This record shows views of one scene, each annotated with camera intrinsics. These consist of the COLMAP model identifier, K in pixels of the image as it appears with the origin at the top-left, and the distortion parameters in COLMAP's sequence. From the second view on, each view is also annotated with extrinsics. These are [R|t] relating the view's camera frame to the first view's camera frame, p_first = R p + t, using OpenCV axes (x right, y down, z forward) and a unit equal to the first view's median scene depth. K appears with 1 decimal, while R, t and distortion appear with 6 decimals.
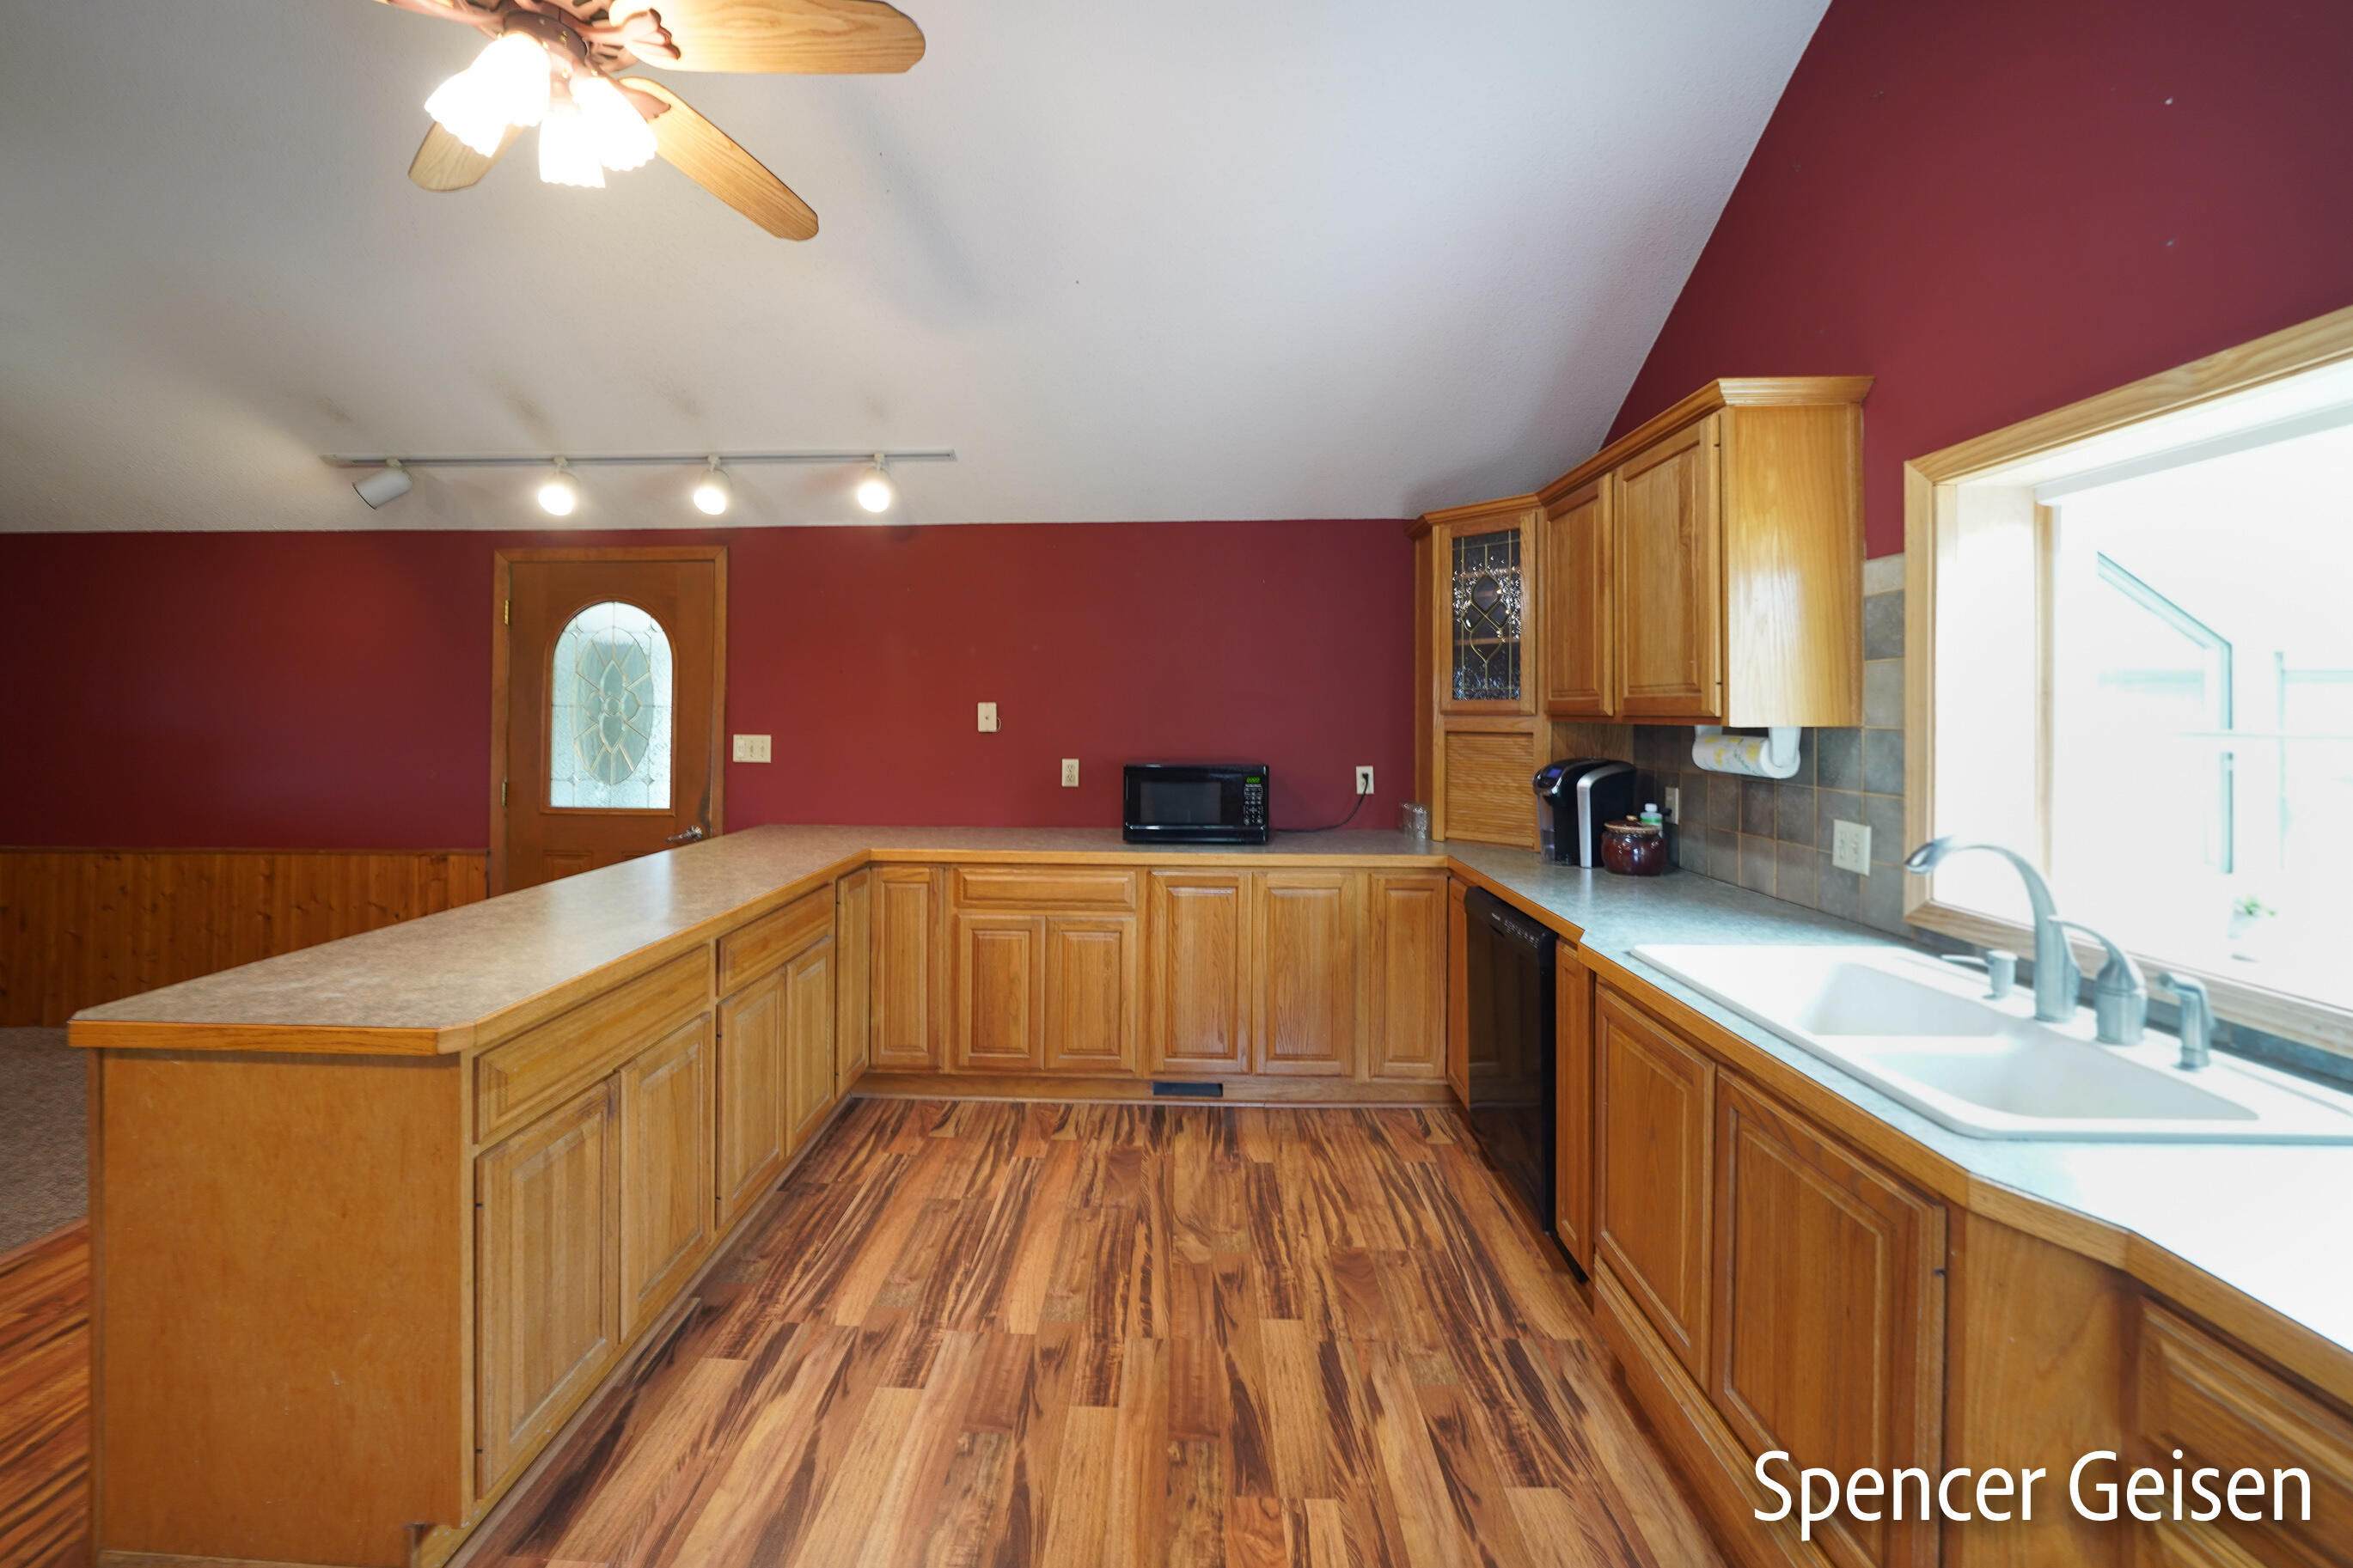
lens RADIAL K [[890.7, 0, 1137.6], [0, 890.7, 714.2], [0, 0, 1]] dist [-0.011902, 0.000298]
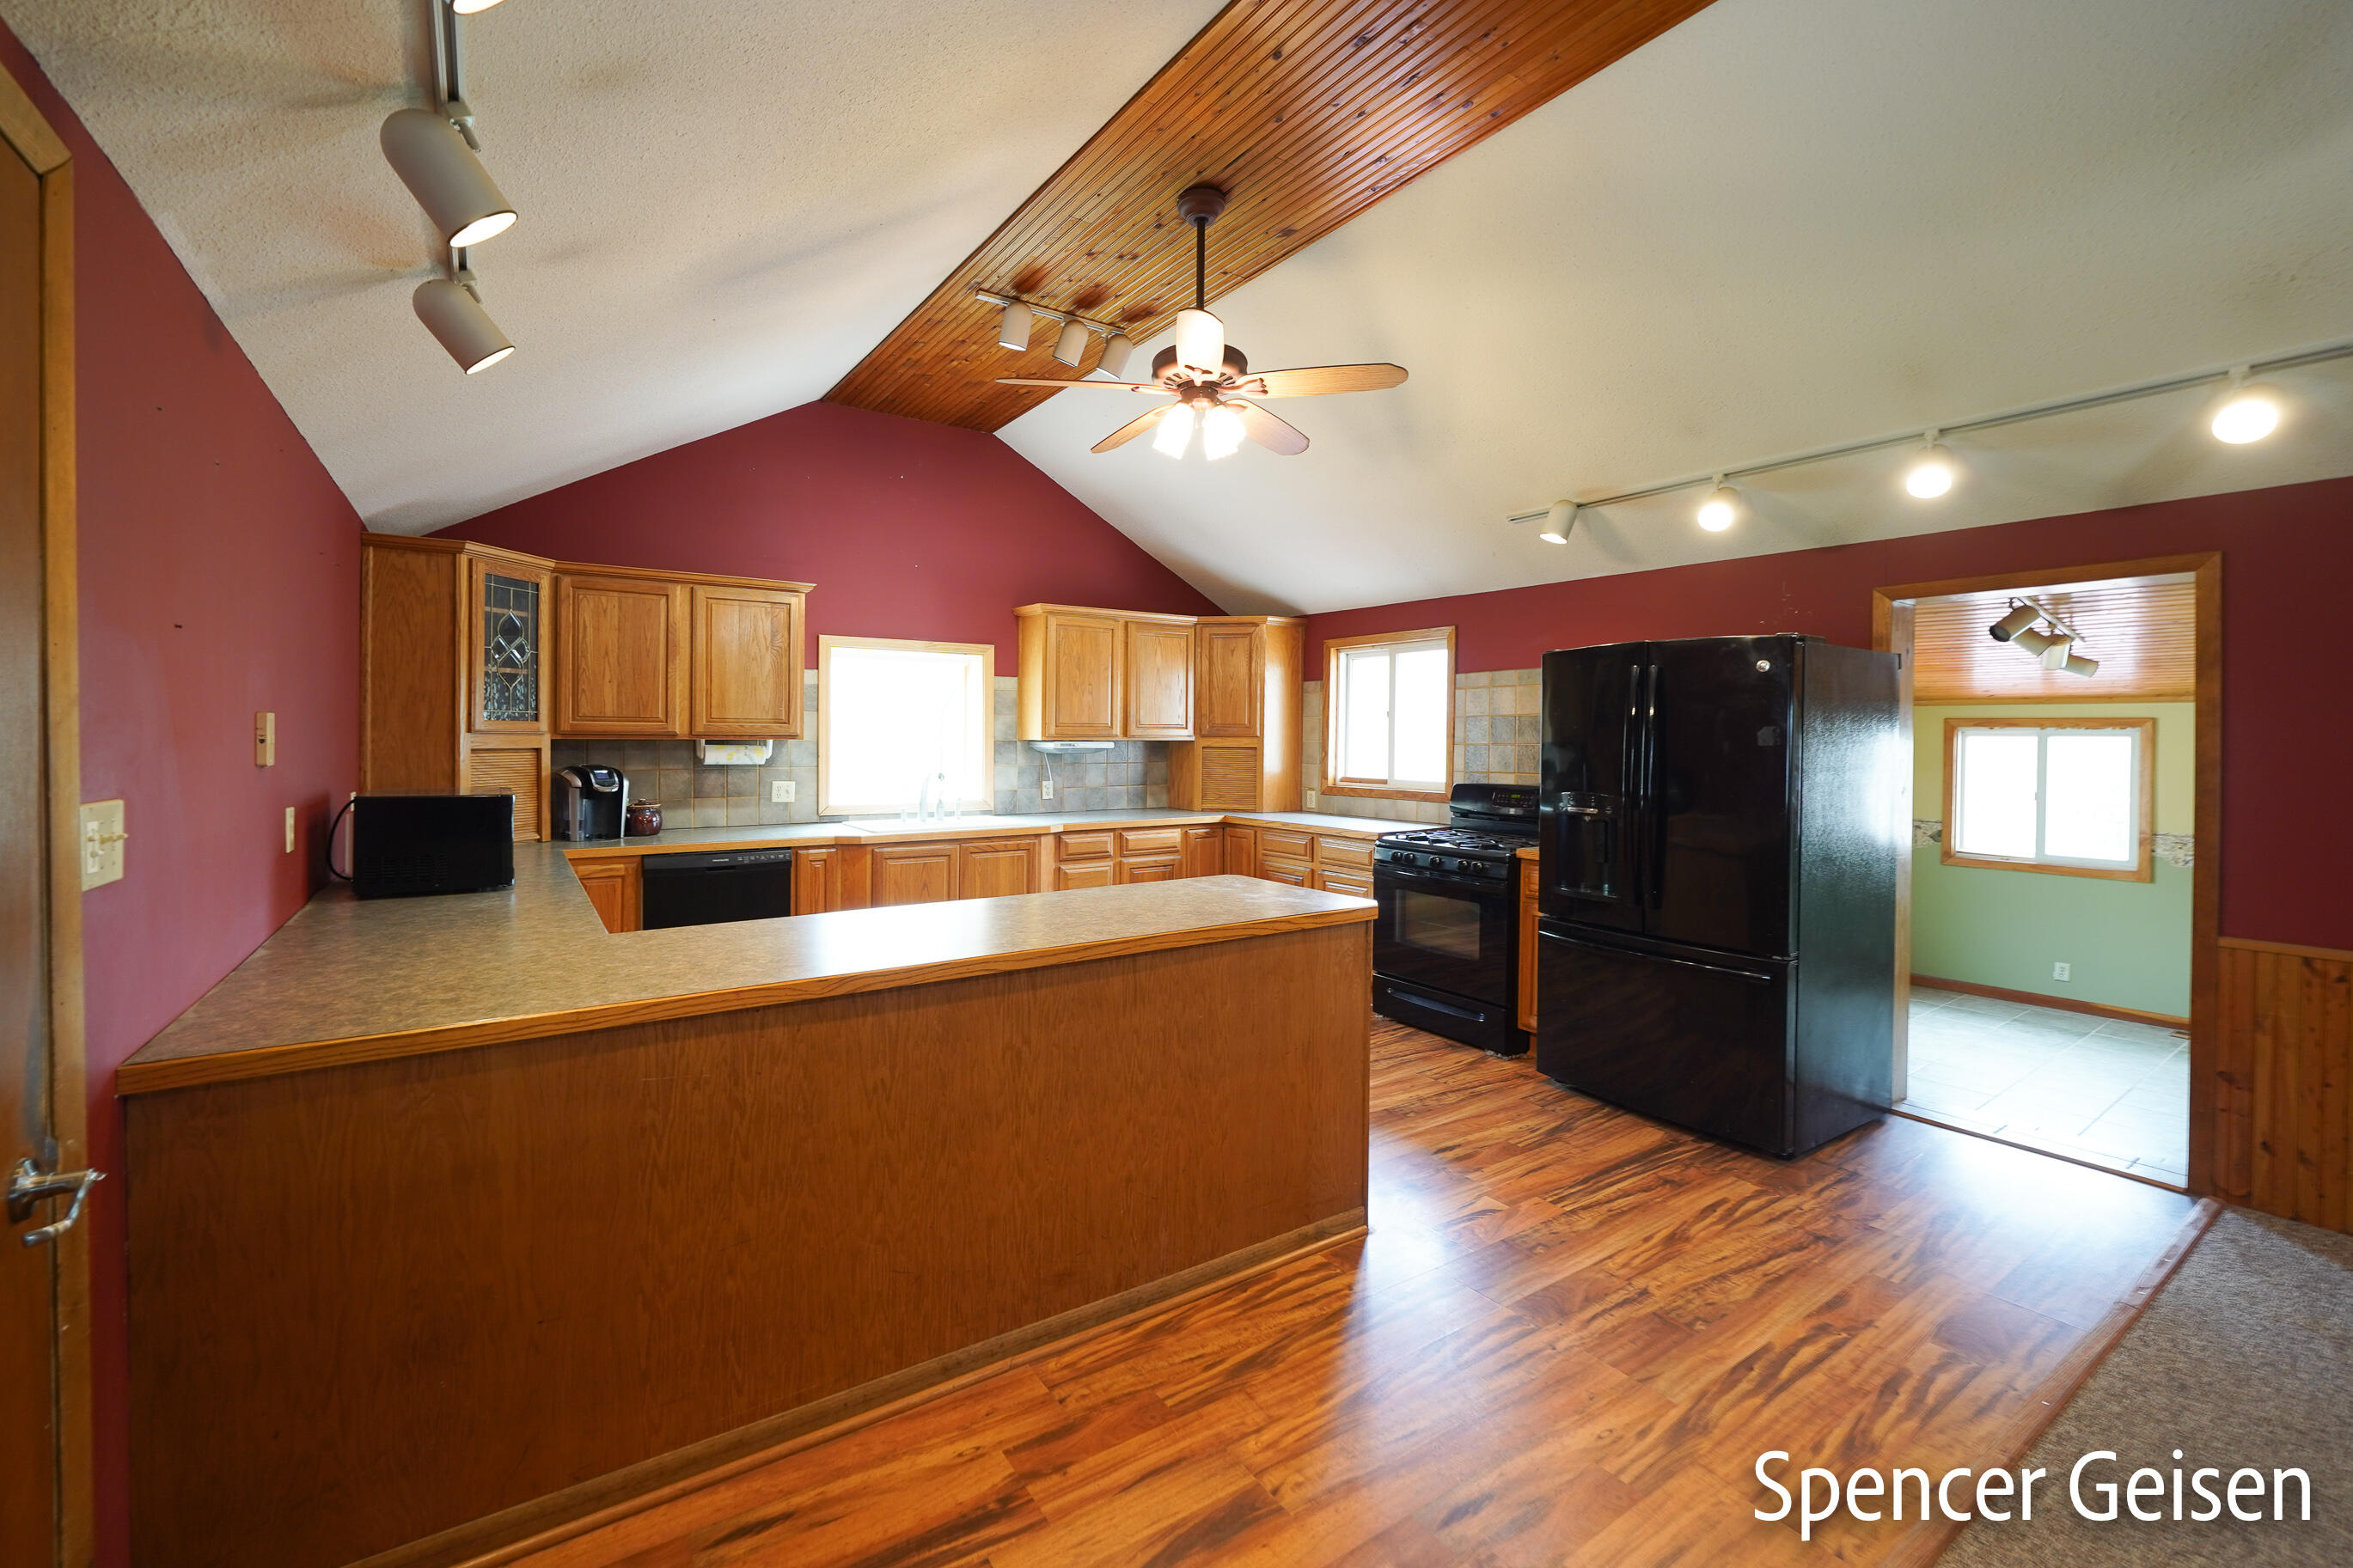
lens RADIAL K [[1073.0, 0, 1239.5], [0, 1073.0, 752.0], [0, 0, 1]] dist [-0.012257, 0.000270]
pose [[-0.610833, -0.015457, 0.791609, -1.868516], [-0.003084, 0.999848, 0.017143, -0.004462], [-0.791754, 0.008030, -0.610788, 1.582963]]
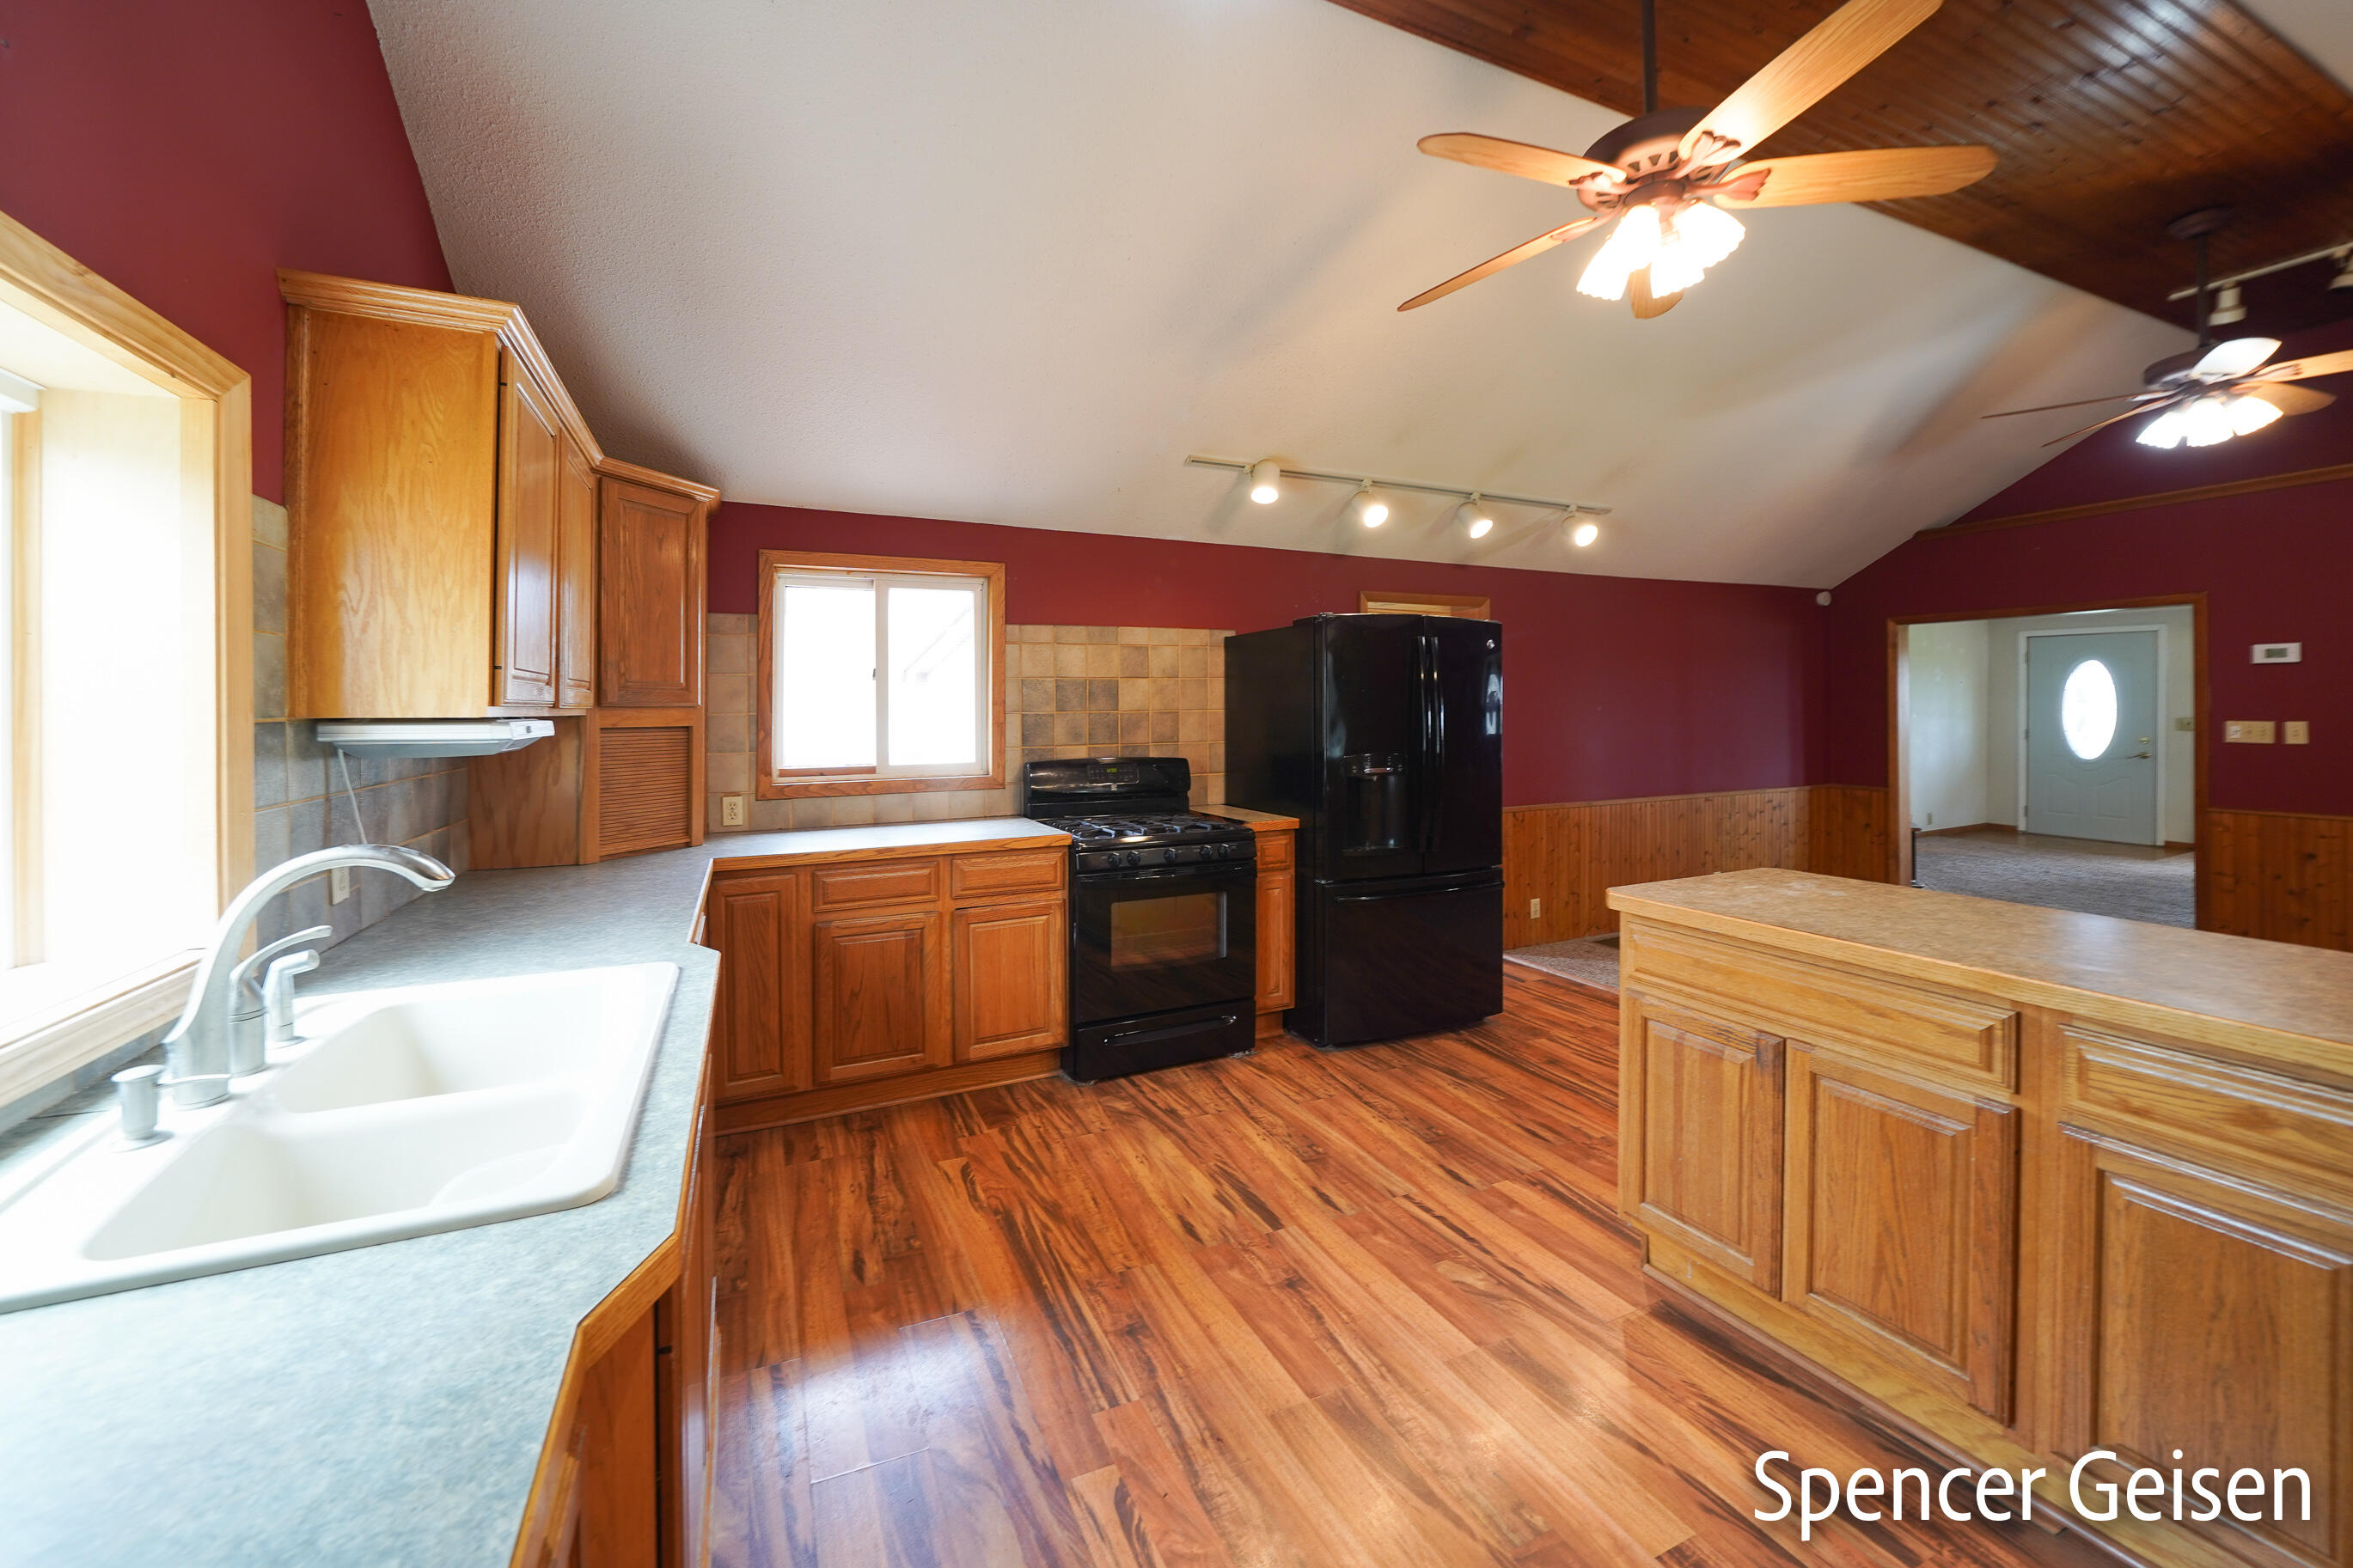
lens RADIAL K [[890.7, 0, 1137.6], [0, 890.7, 714.2], [0, 0, 1]] dist [-0.011902, 0.000298]
pose [[-0.899086, 0.009427, -0.437670, 0.387239], [0.006867, 0.999949, 0.007433, 0.009754], [0.437718, 0.003677, -0.899105, 1.227672]]
